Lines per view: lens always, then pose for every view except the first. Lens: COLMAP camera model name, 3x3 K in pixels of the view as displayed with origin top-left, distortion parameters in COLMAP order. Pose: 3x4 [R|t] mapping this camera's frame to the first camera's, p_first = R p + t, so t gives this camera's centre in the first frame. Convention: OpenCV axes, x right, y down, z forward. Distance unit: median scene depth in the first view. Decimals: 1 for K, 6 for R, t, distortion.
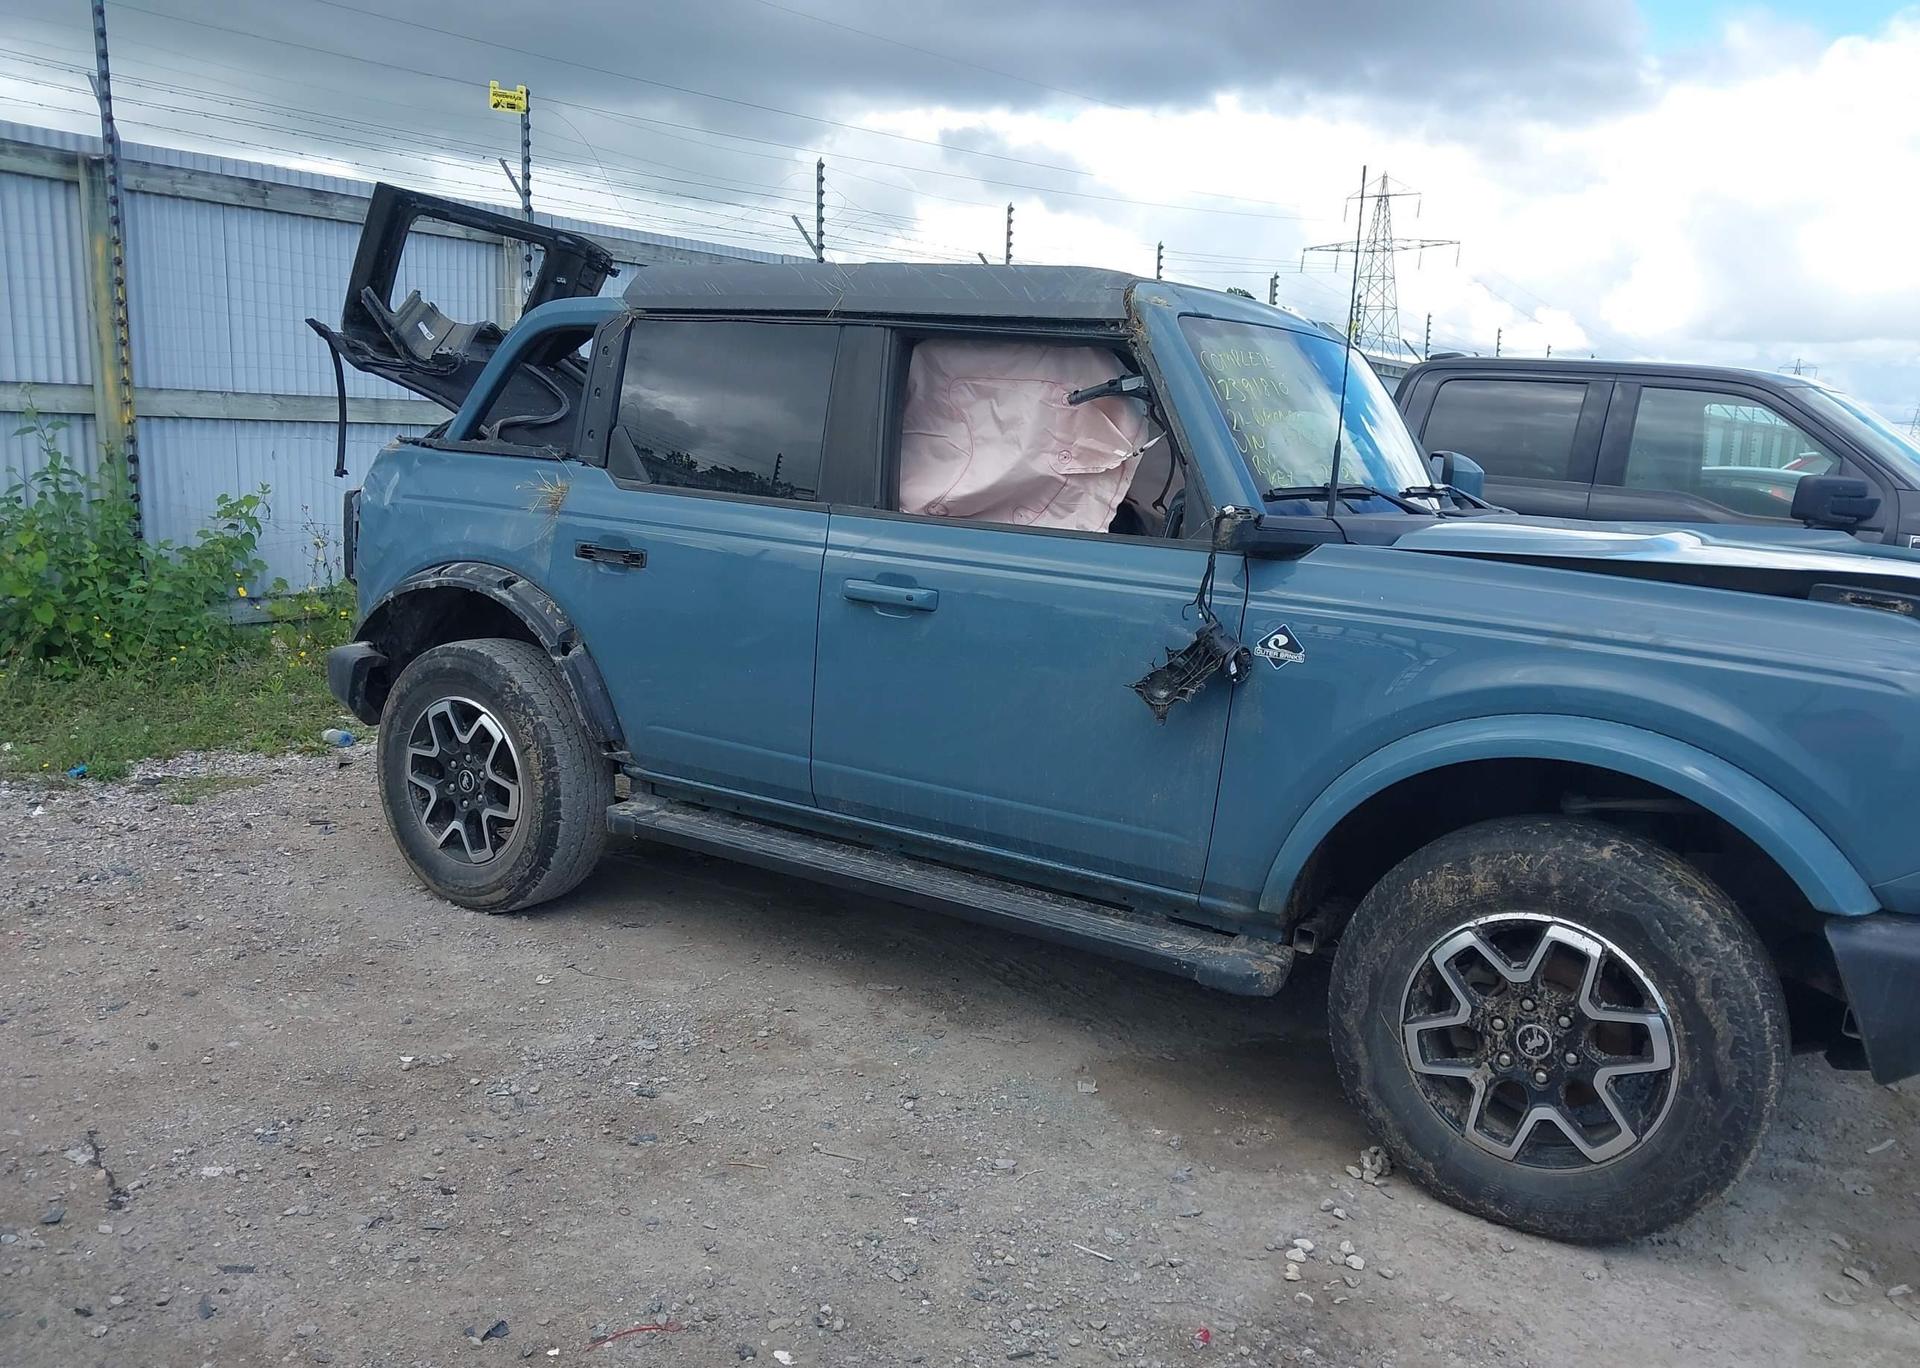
lens RADIAL K [[1505.9, 0, 934.2], [0, 1505.9, 726.3], [0, 0, 1]] dist [0.016533, -0.019333]
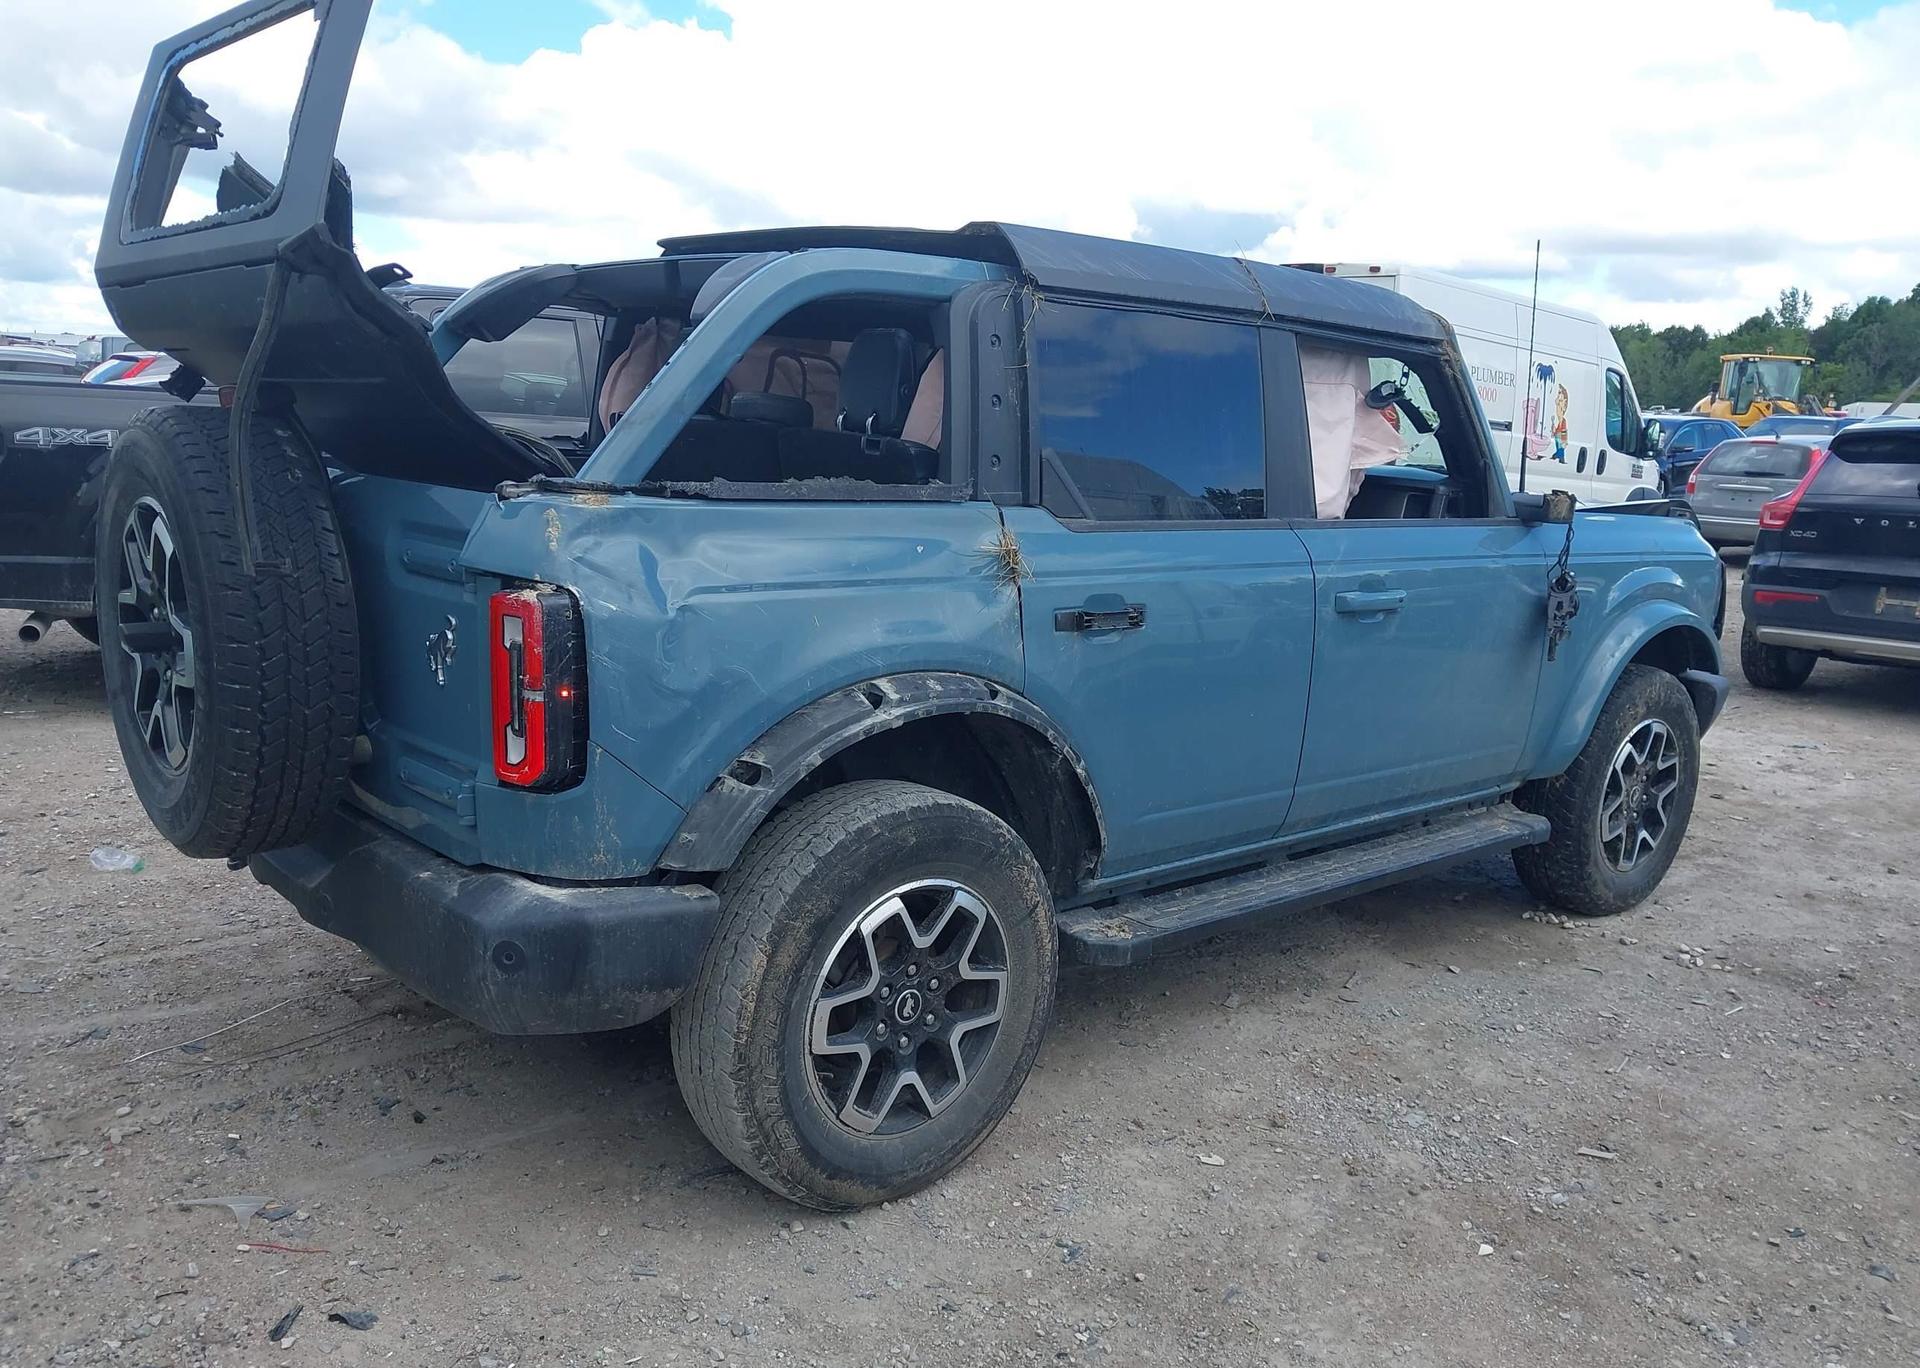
lens RADIAL K [[1510.8, 0, 932.7], [0, 1510.8, 726.6], [0, 0, 1]] dist [0.015930, -0.022634]
pose [[0.284851, -0.234396, 0.929472, -1.087510], [0.160081, 0.967658, 0.194966, -0.252952], [-0.945111, 0.093254, 0.313161, 0.959365]]
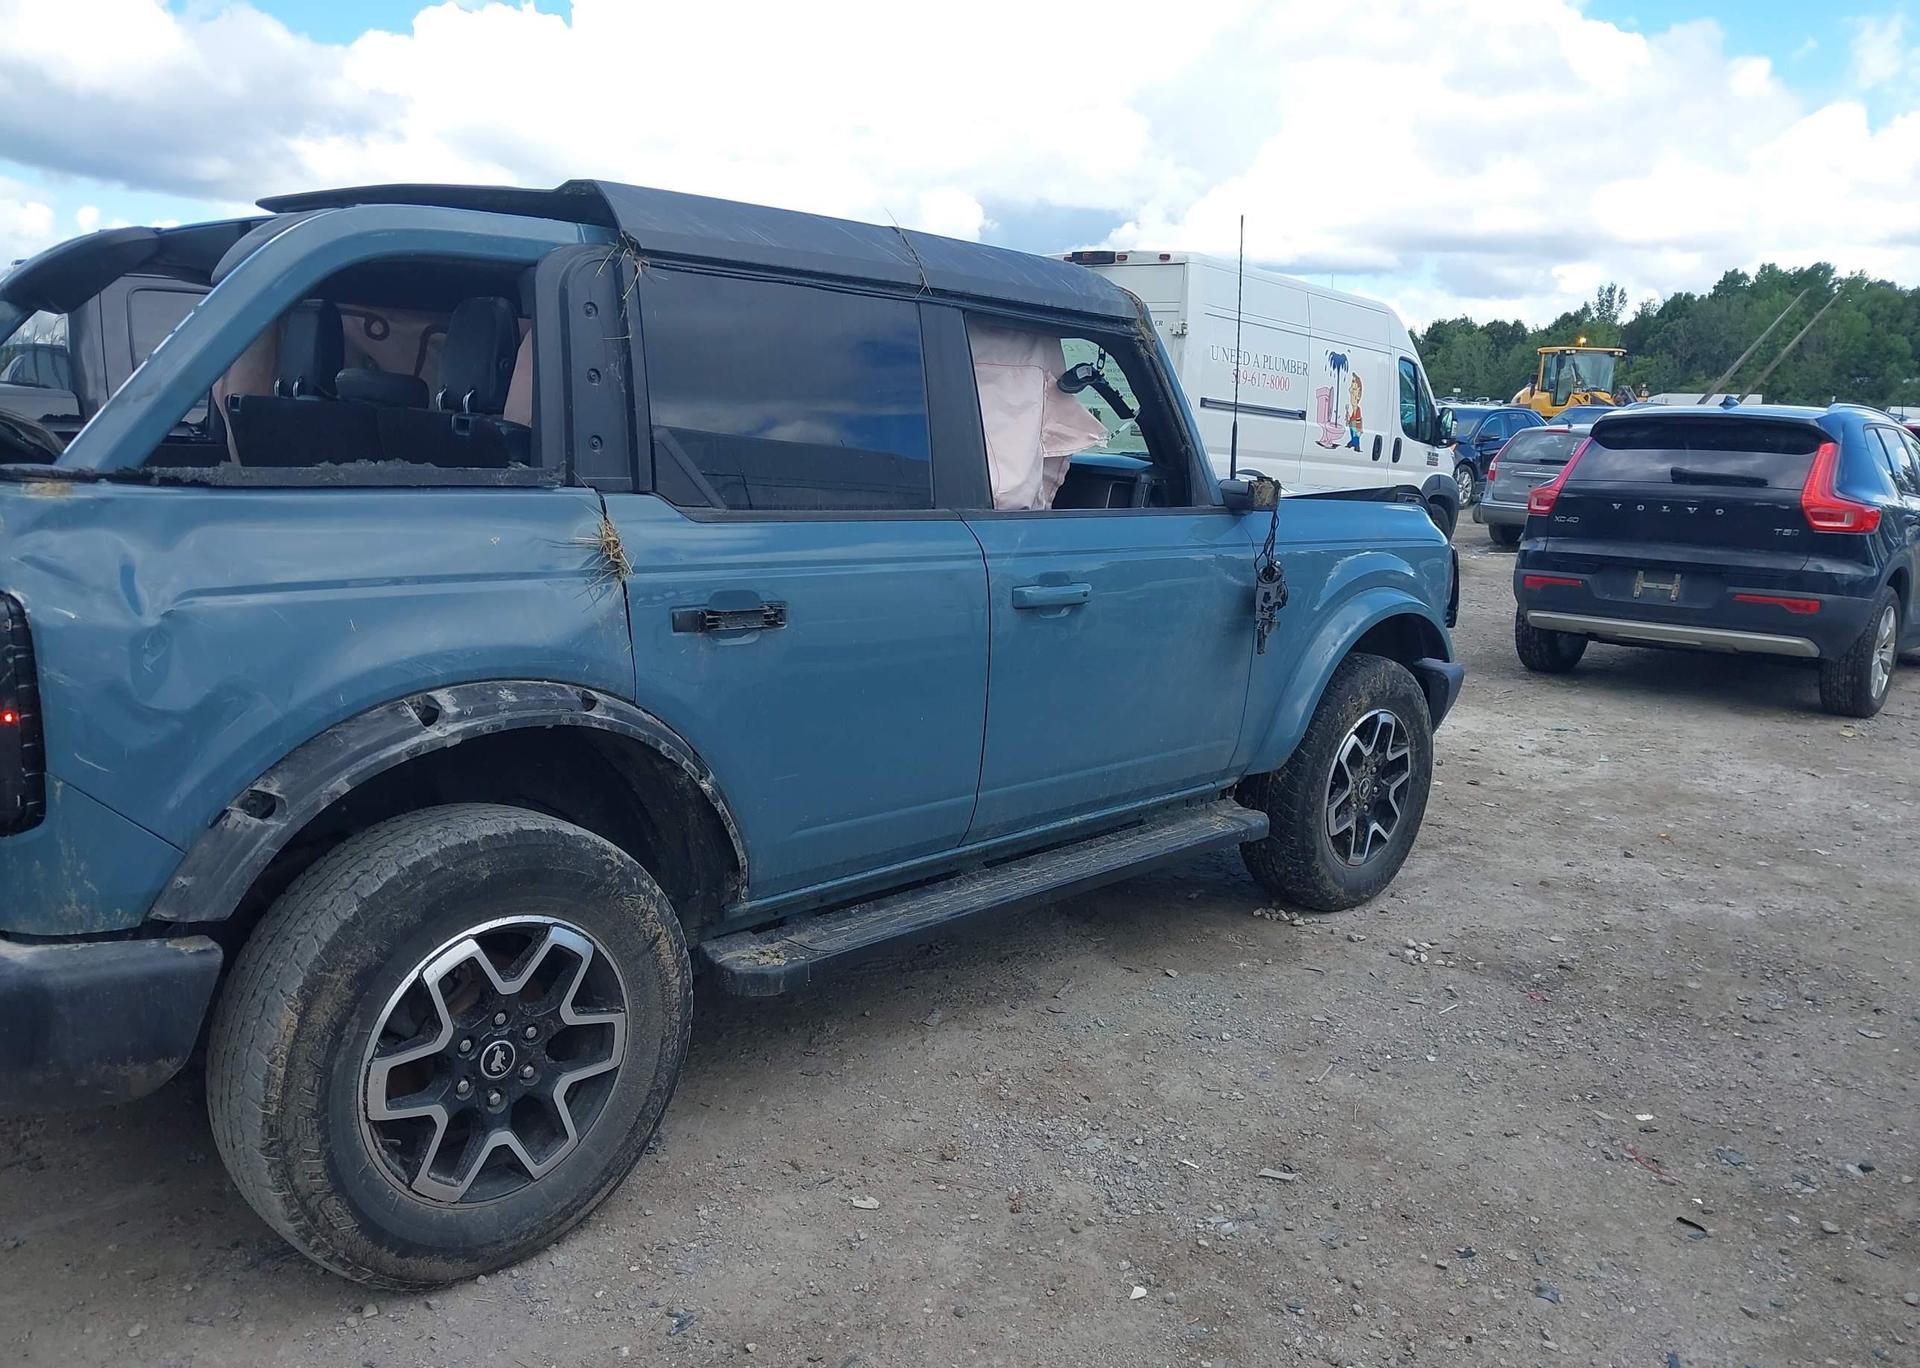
lens RADIAL K [[1510.8, 0, 932.7], [0, 1510.8, 726.6], [0, 0, 1]] dist [0.015930, -0.022634]
pose [[0.191363, -0.244271, 0.950638, -0.985221], [0.160636, 0.963272, 0.215181, -0.226783], [-0.968285, 0.111529, 0.223574, 0.861739]]
